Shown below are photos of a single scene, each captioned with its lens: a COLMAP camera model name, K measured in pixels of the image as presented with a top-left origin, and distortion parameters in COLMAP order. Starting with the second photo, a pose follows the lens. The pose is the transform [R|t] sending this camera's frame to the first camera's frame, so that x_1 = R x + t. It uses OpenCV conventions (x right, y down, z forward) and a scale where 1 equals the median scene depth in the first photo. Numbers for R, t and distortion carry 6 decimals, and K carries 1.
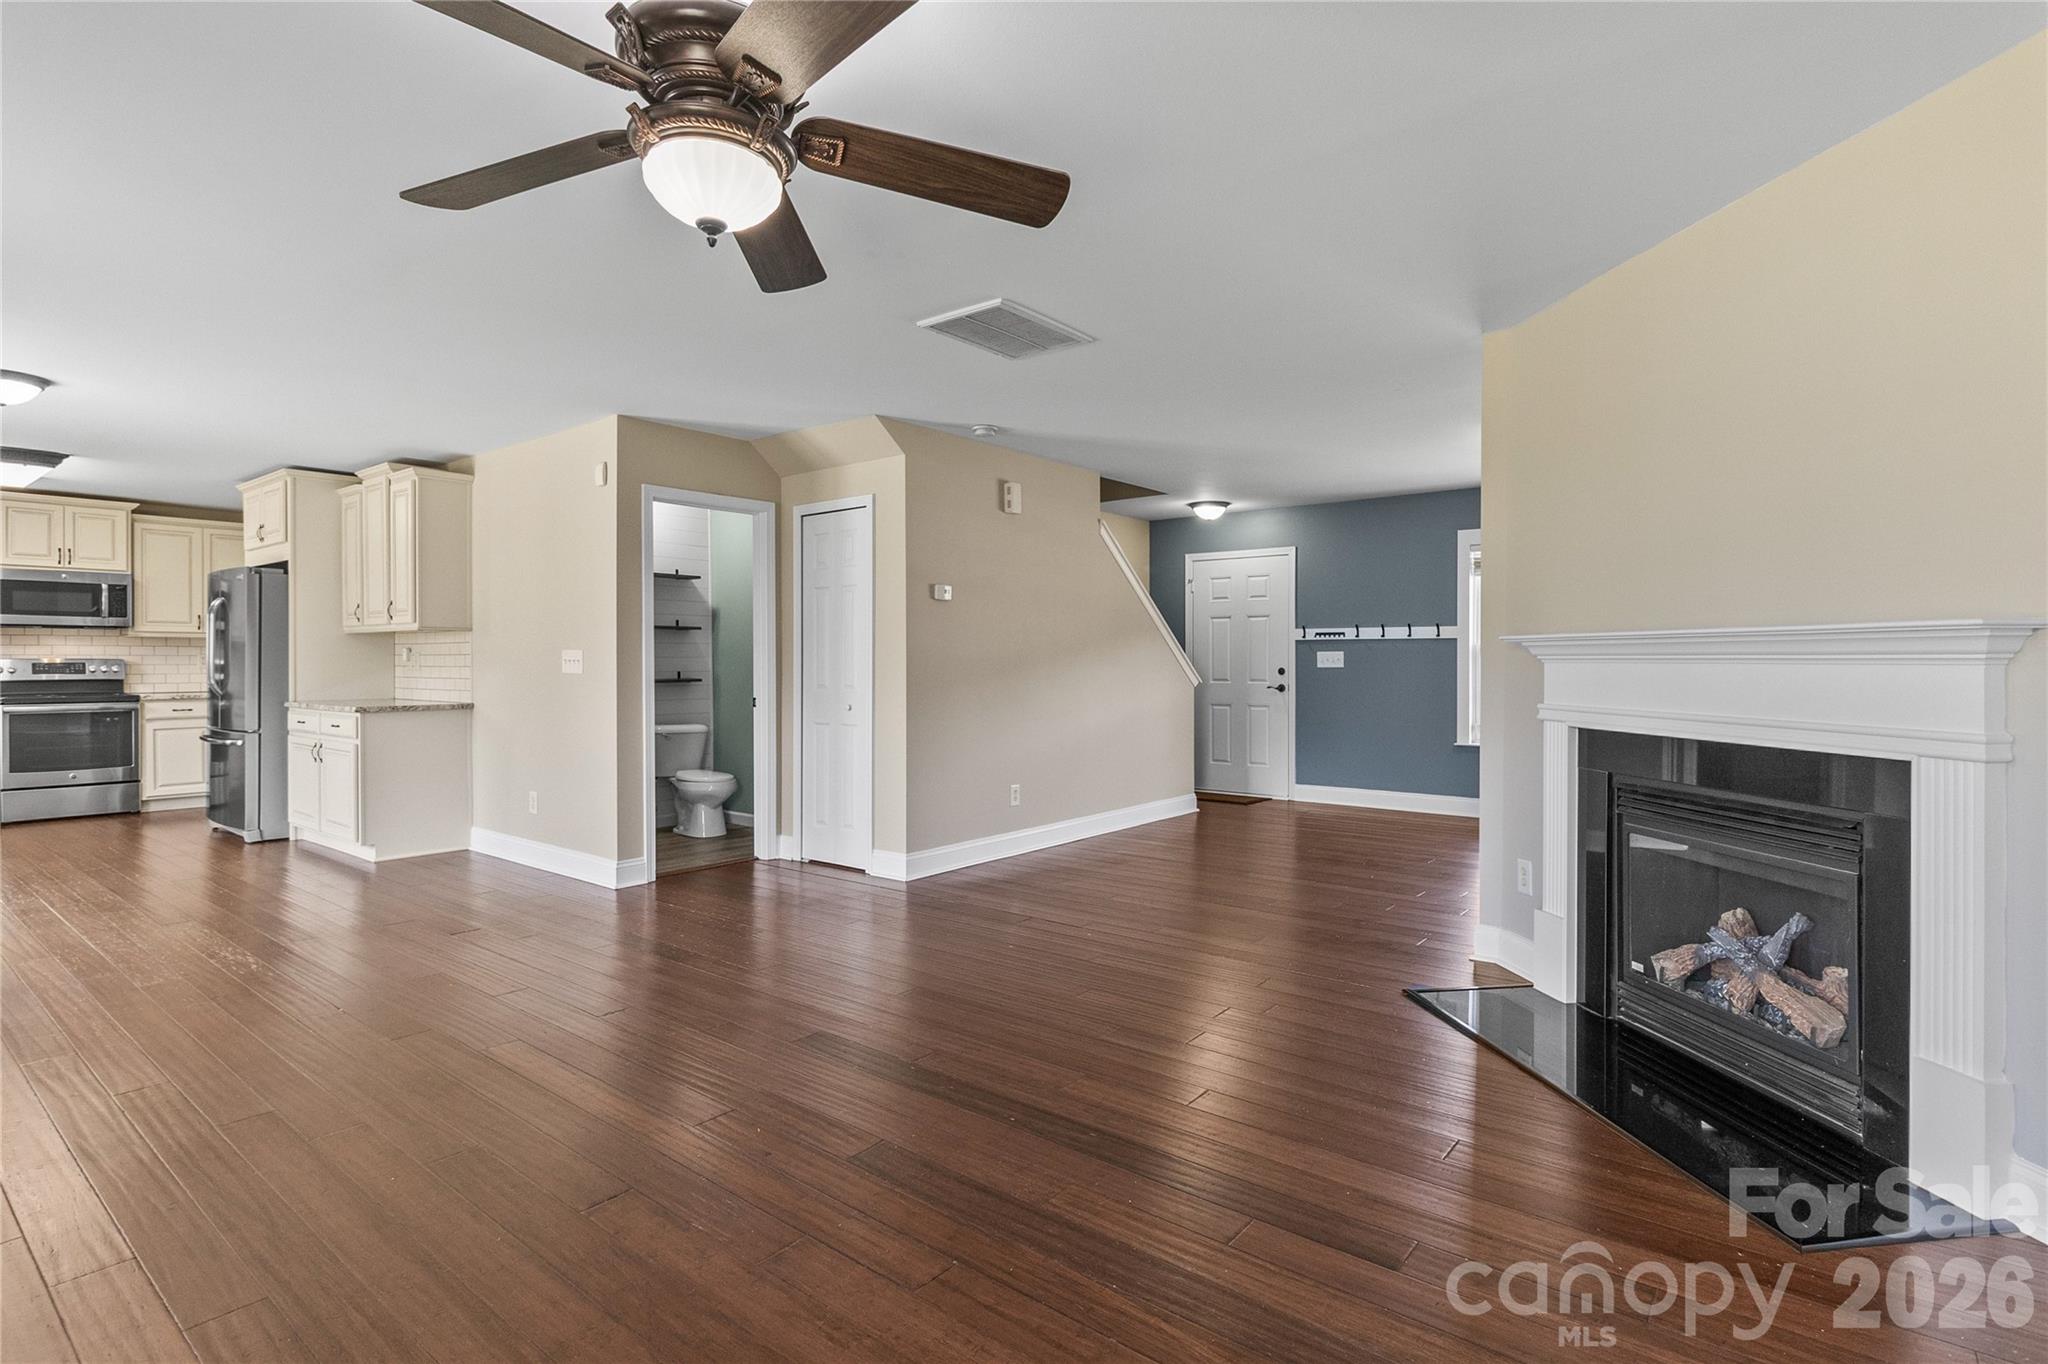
lens RADIAL K [[1003.3, 0, 1053.6], [0, 1003.3, 667.7], [0, 0, 1]] dist [0.001851, -0.006804]
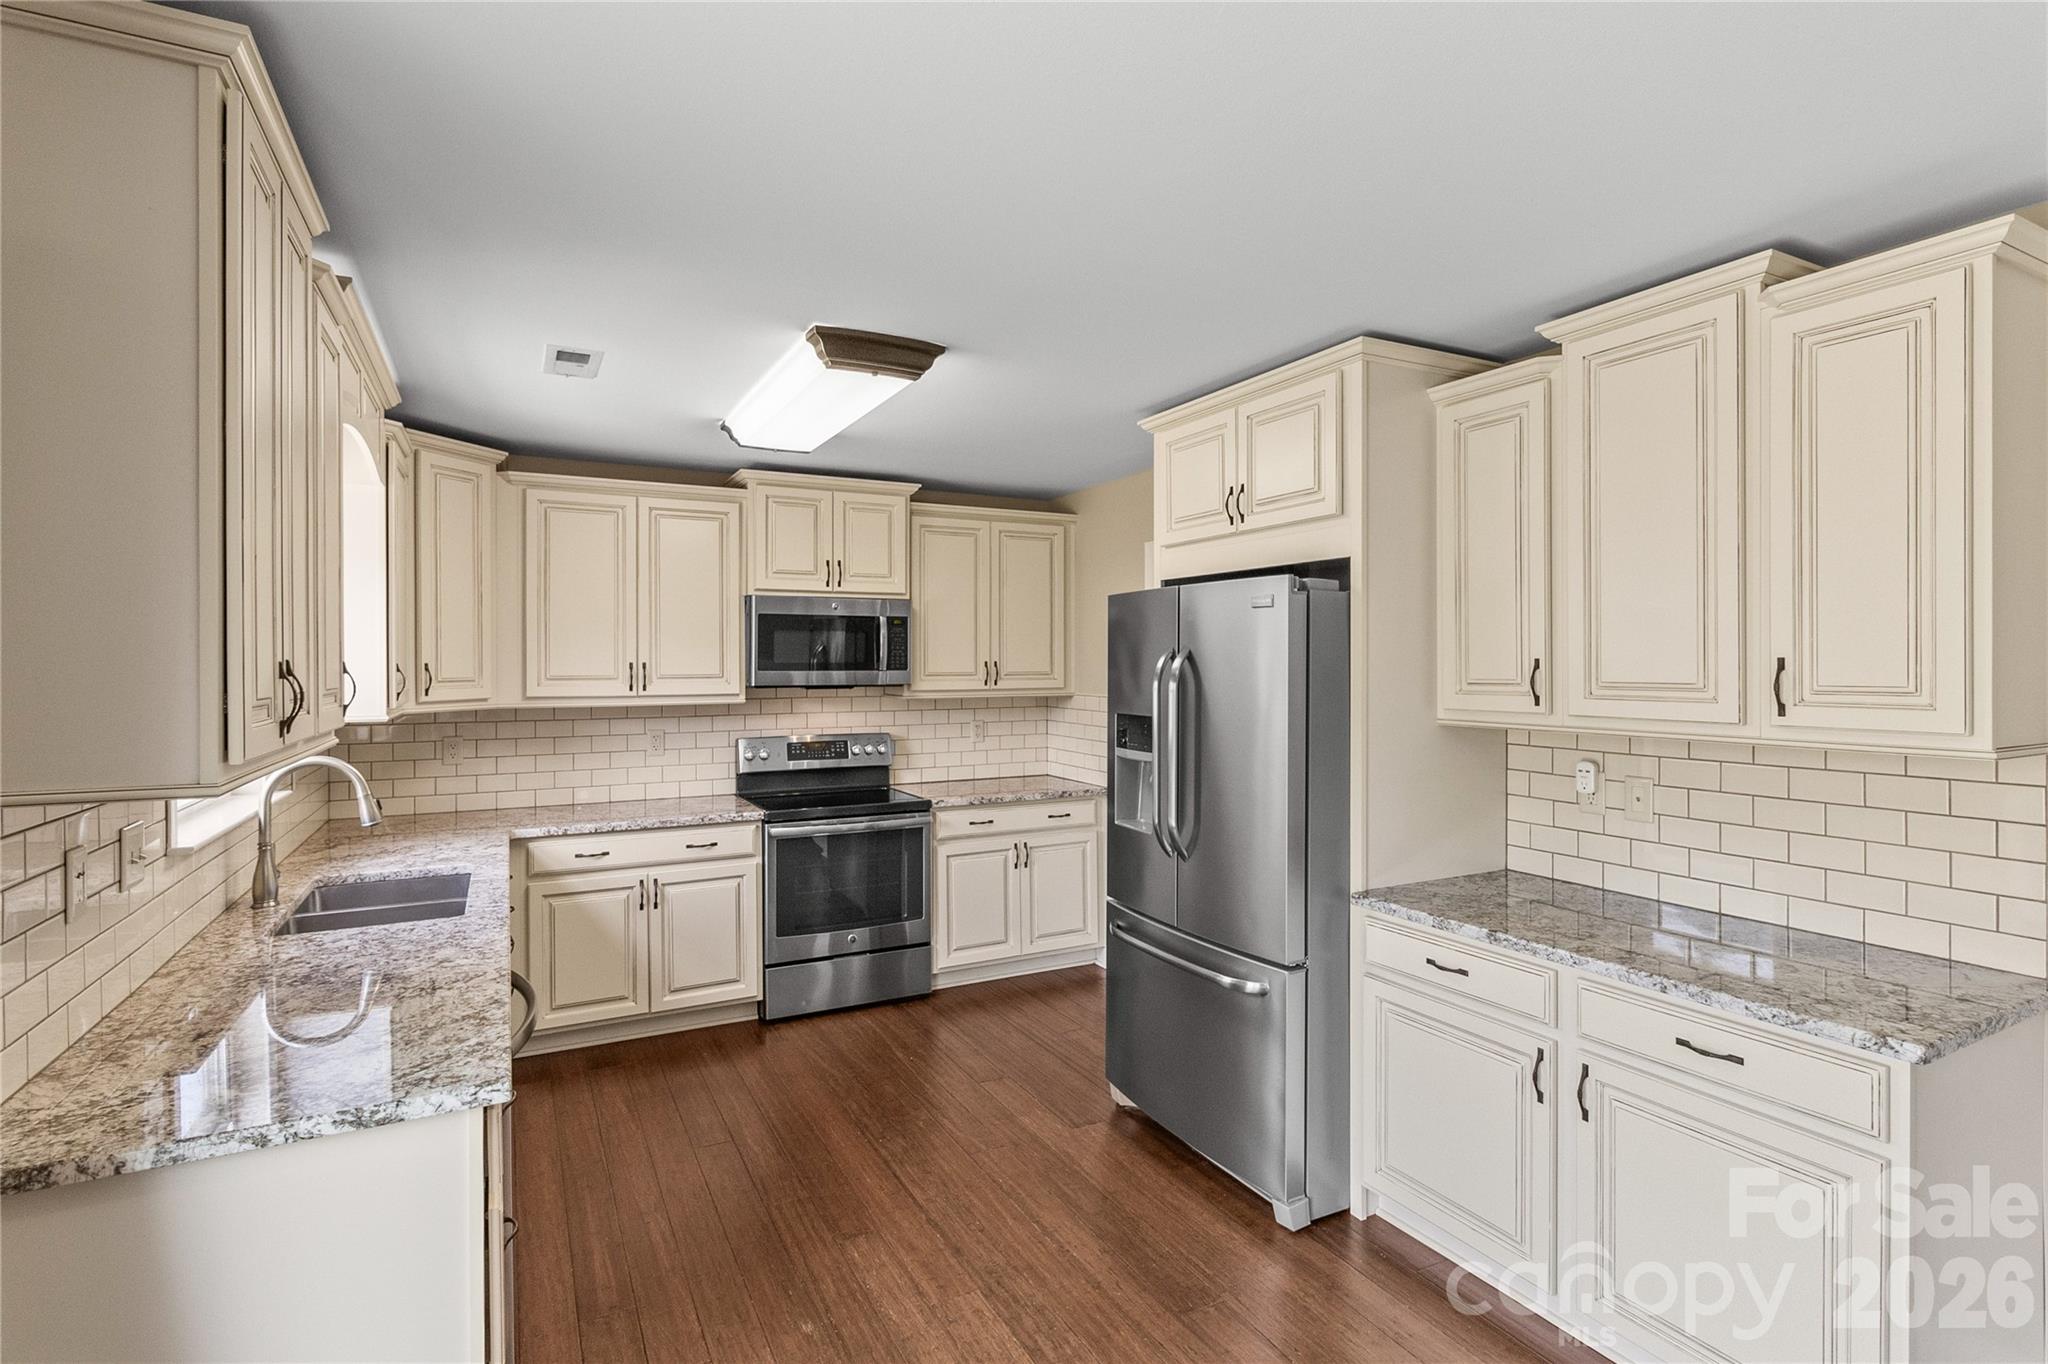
lens RADIAL K [[1003.3, 0, 1028.3], [0, 1003.3, 663.3], [0, 0, 1]] dist [0.001851, -0.006804]
pose [[0.907600, -0.001598, -0.419833, -0.608760], [-0.000711, 0.999985, -0.005344, -0.051745], [0.419835, 0.005149, 0.907586, 0.478340]]
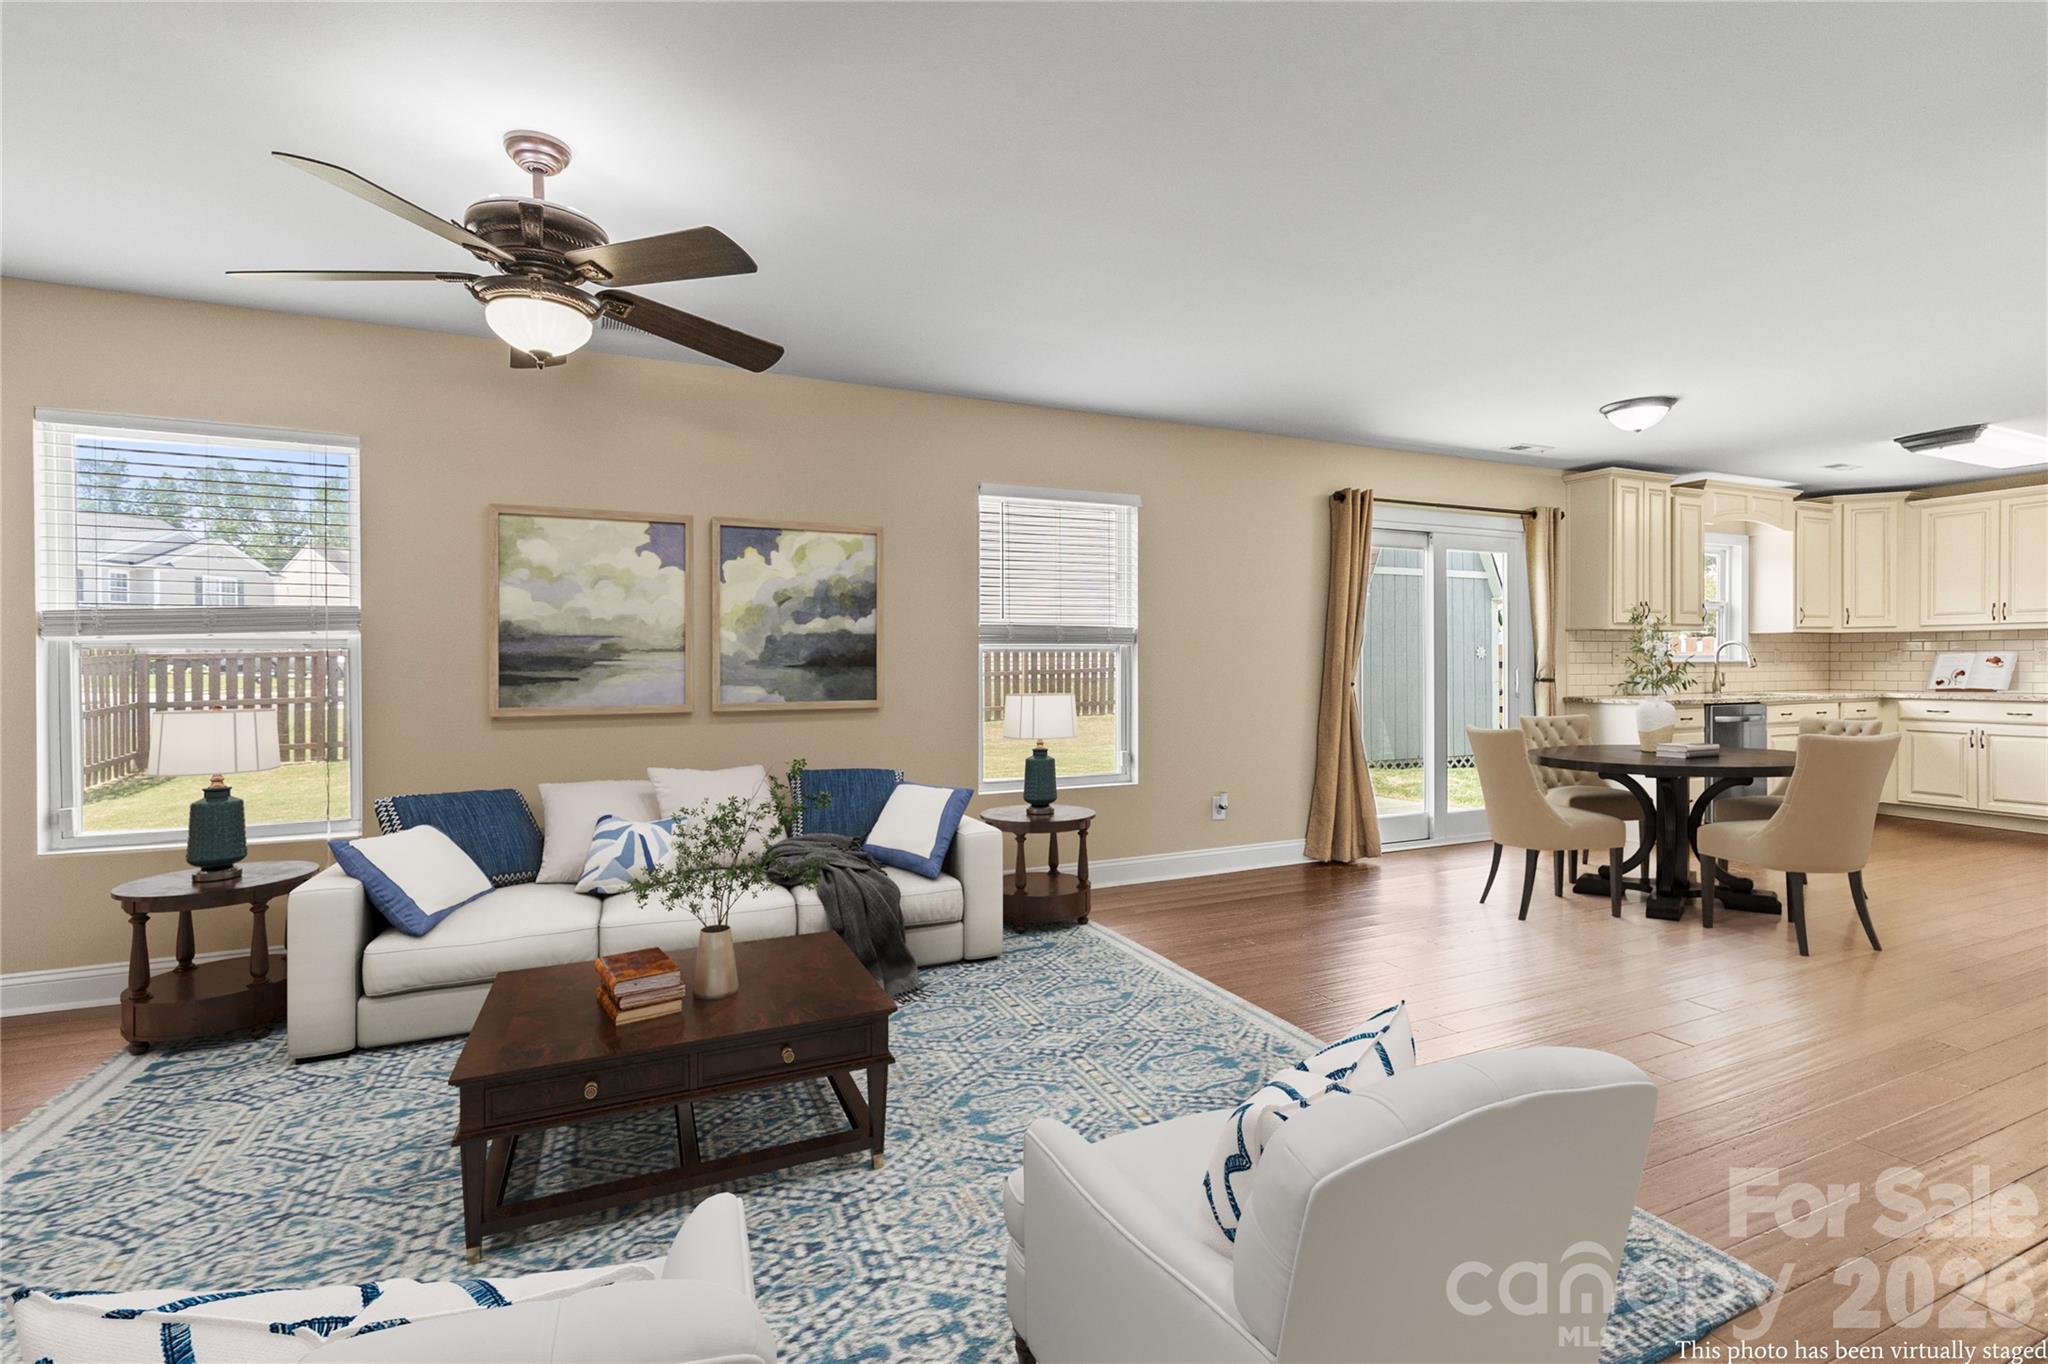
lens RADIAL K [[944.9, 0, 1035.7], [0, 944.9, 671.8], [0, 0, 1]] dist [-0.001795, 0.002054]
pose [[-0.465888, 0.012523, -0.884755, 0.123340], [0.000153, 0.999901, 0.014073, -0.004405], [0.884844, 0.006421, -0.465843, 0.524079]]
